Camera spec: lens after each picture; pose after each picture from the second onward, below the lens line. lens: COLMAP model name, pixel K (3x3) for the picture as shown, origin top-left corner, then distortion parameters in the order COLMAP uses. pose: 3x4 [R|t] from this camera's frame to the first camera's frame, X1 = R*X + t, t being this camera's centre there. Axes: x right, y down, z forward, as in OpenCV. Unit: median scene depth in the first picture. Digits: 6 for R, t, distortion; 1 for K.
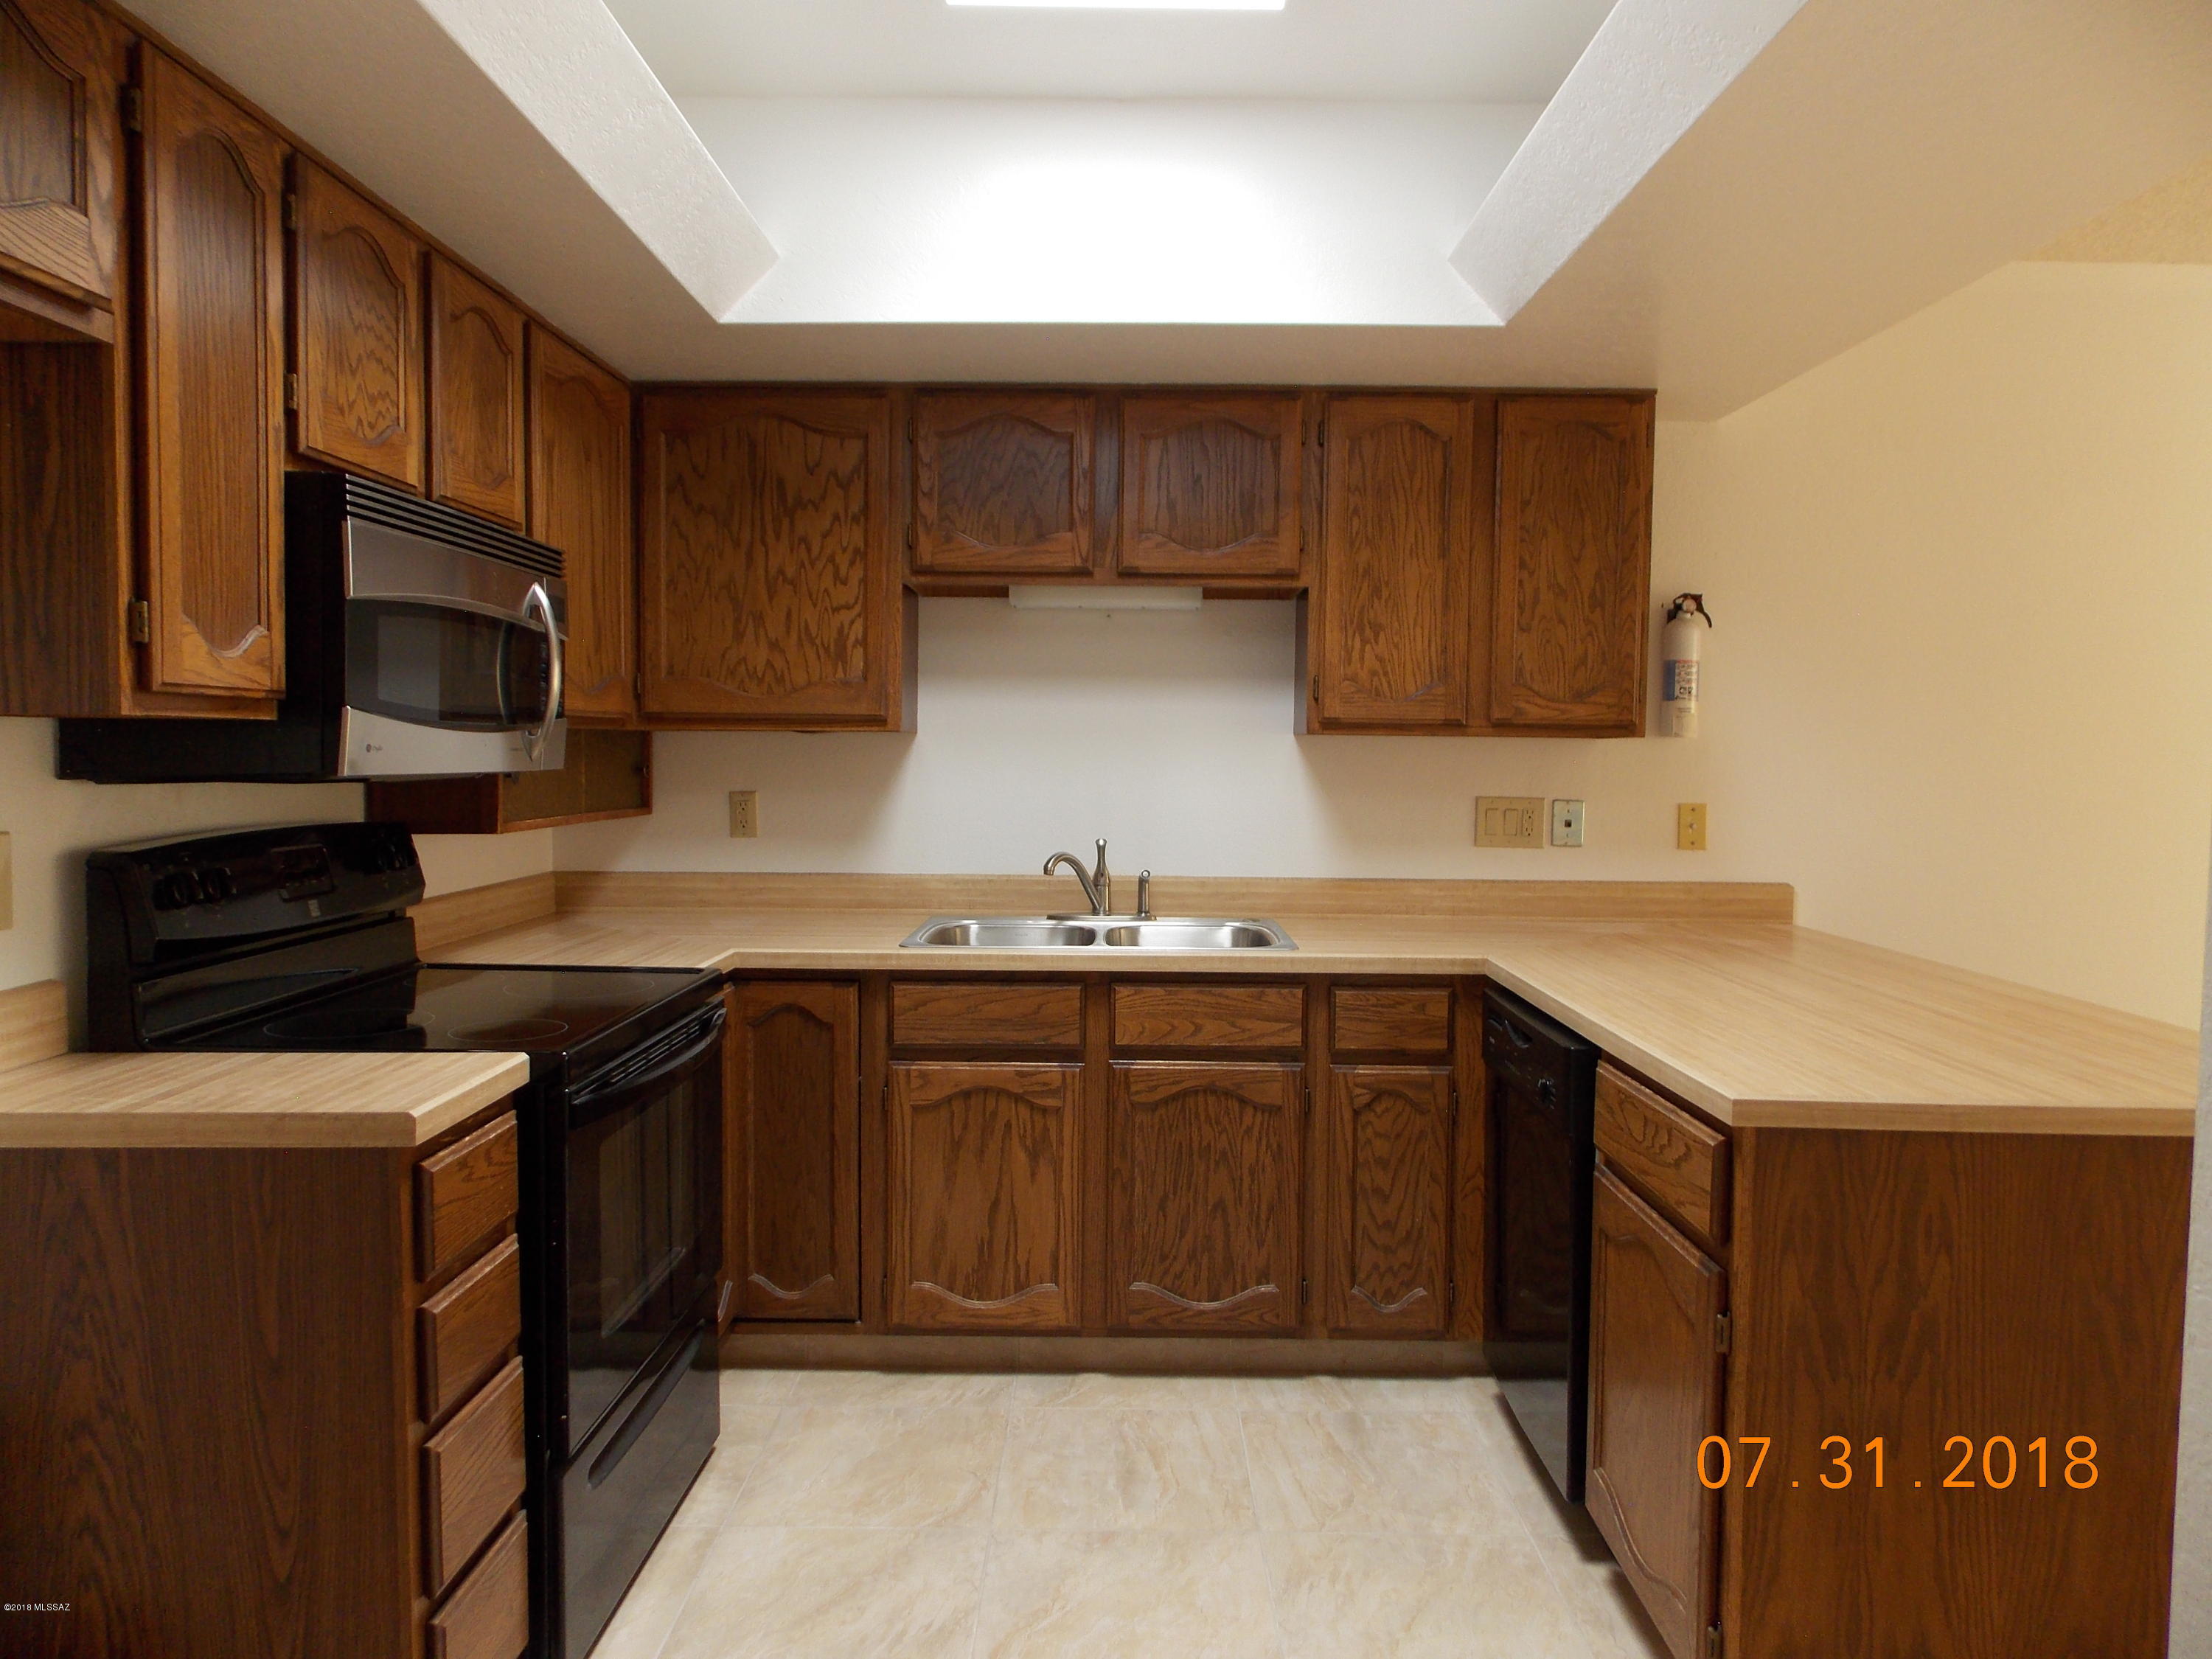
lens RADIAL K [[1481.9, 0, 1115.0], [0, 1481.9, 825.8], [0, 0, 1]] dist [0.012945, 0.005155]
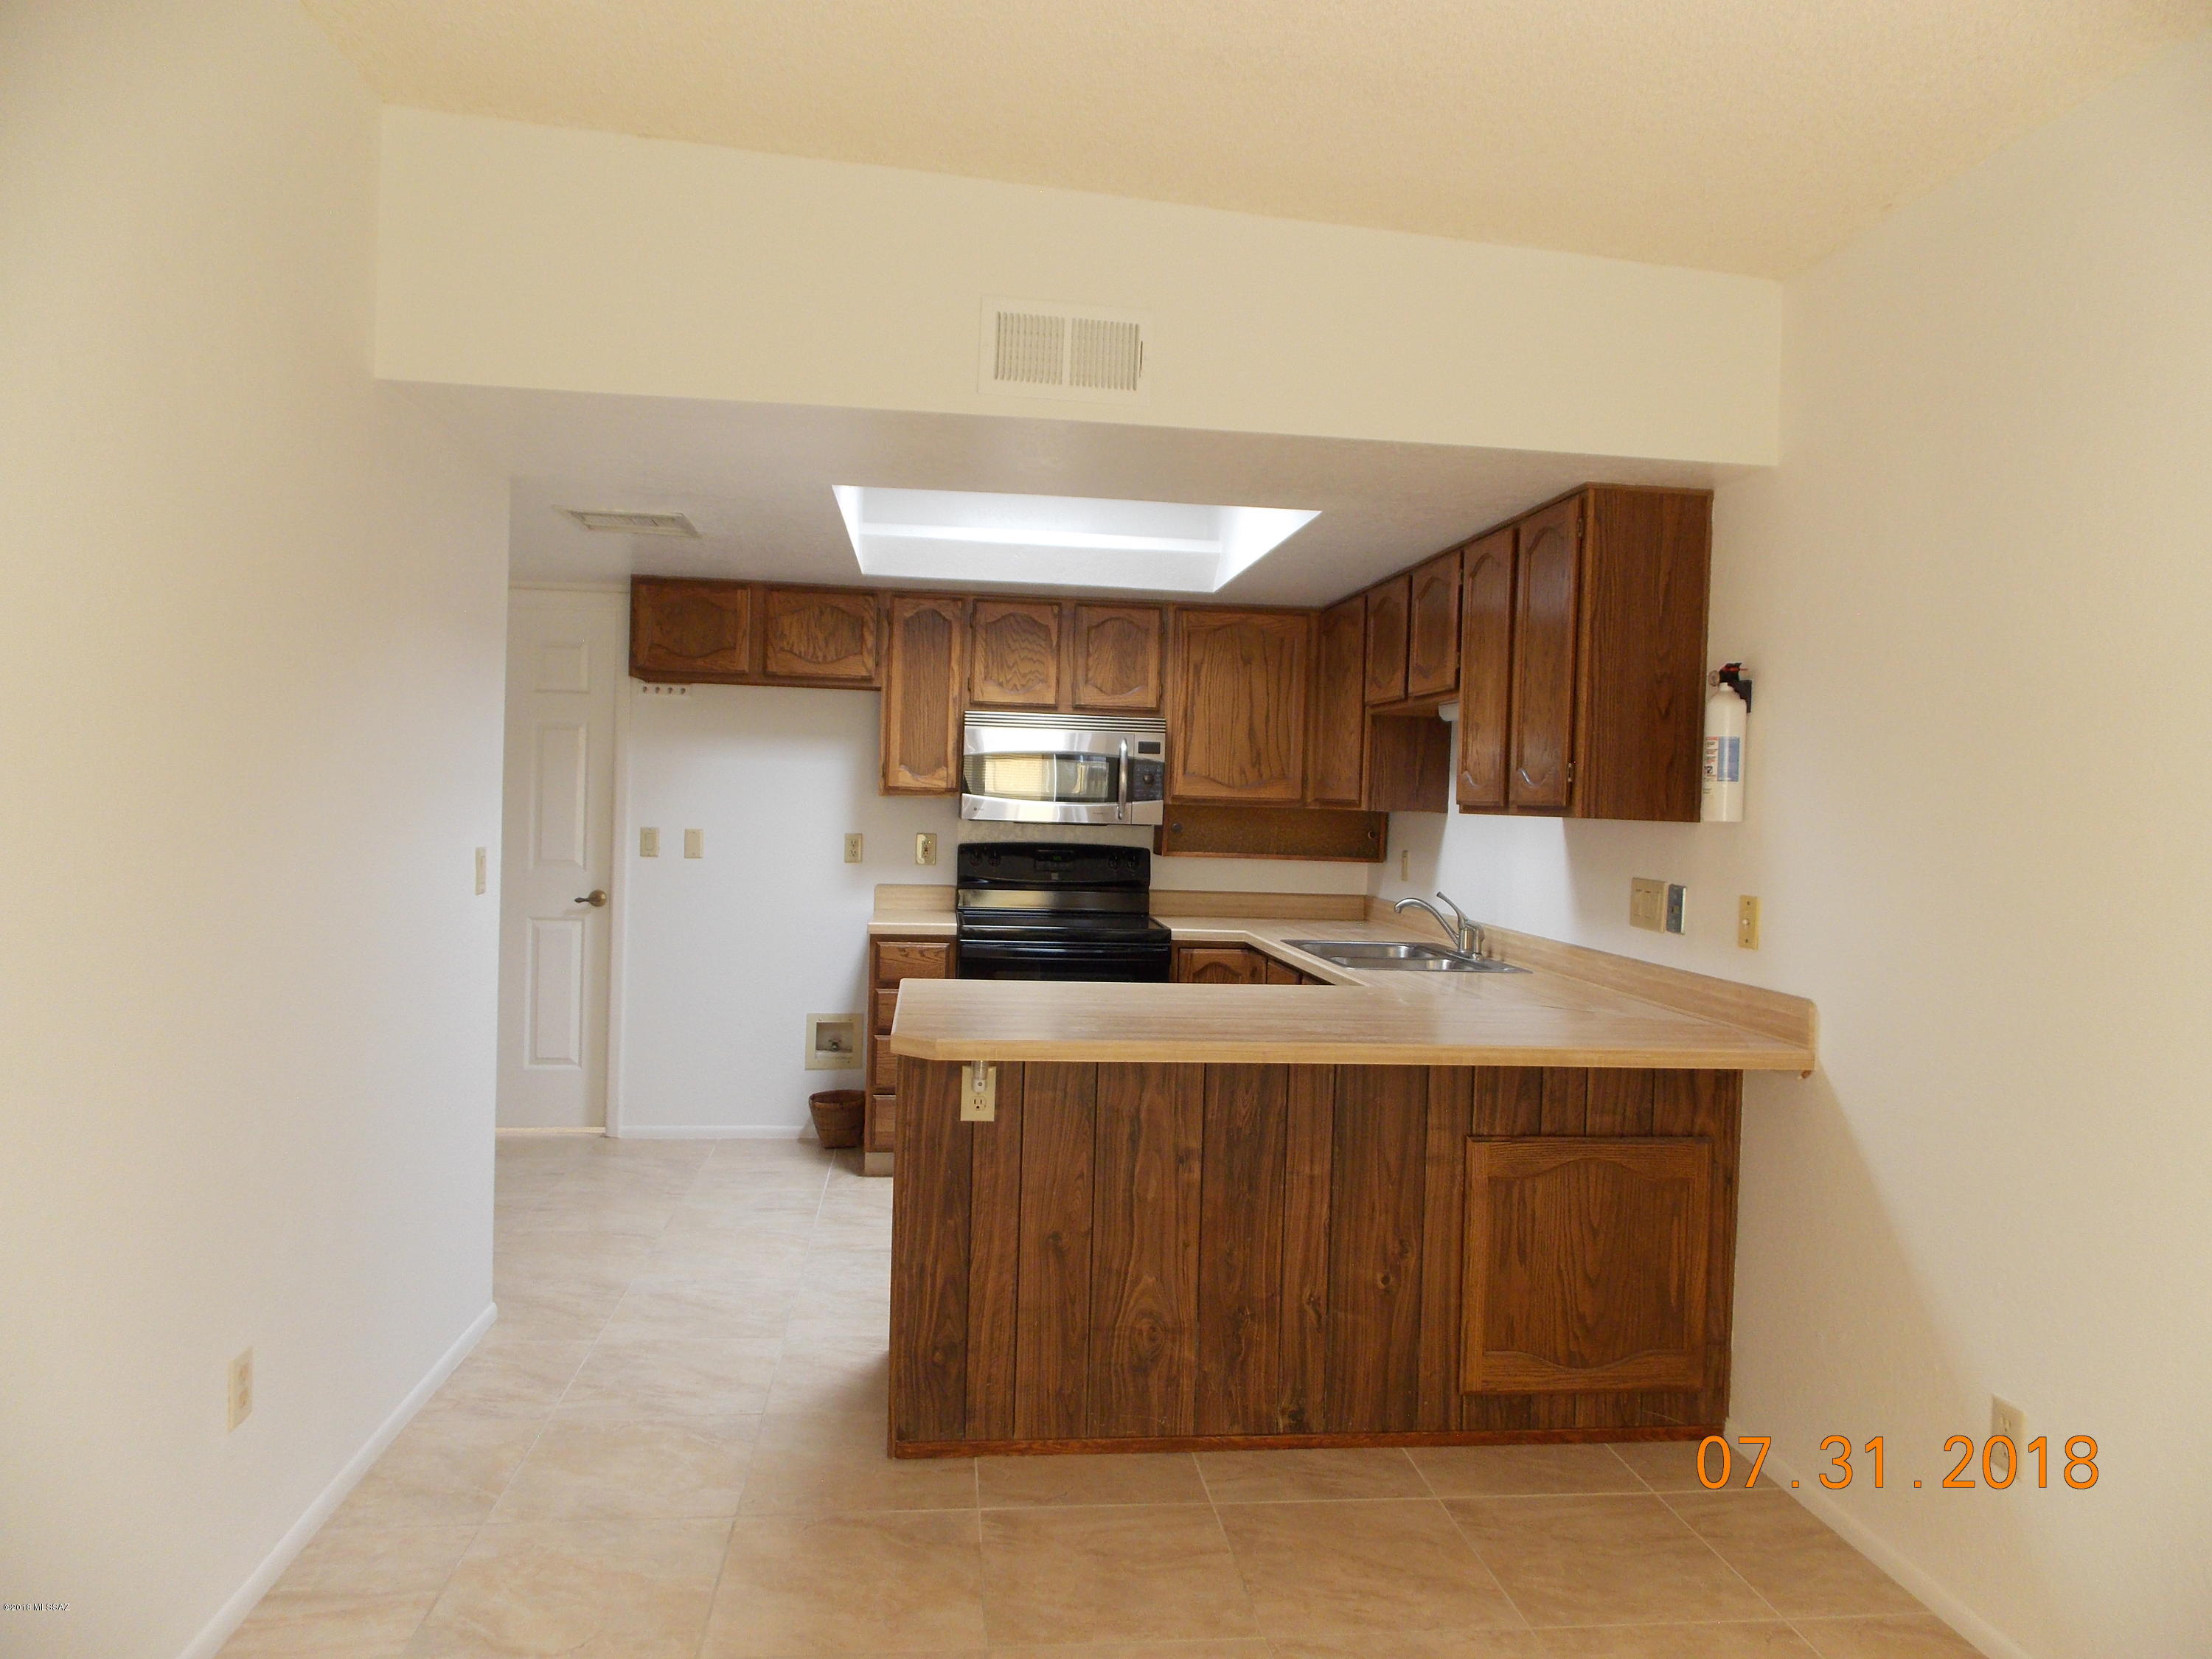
lens RADIAL K [[1481.9, 0, 1113.1], [0, 1481.9, 831.5], [0, 0, 1]] dist [0.012945, 0.005155]
pose [[0.119407, 0.016060, -0.992716, 1.223568], [-0.082523, 0.996570, 0.006196, -0.027626], [0.989410, 0.081183, 0.120322, 0.514087]]
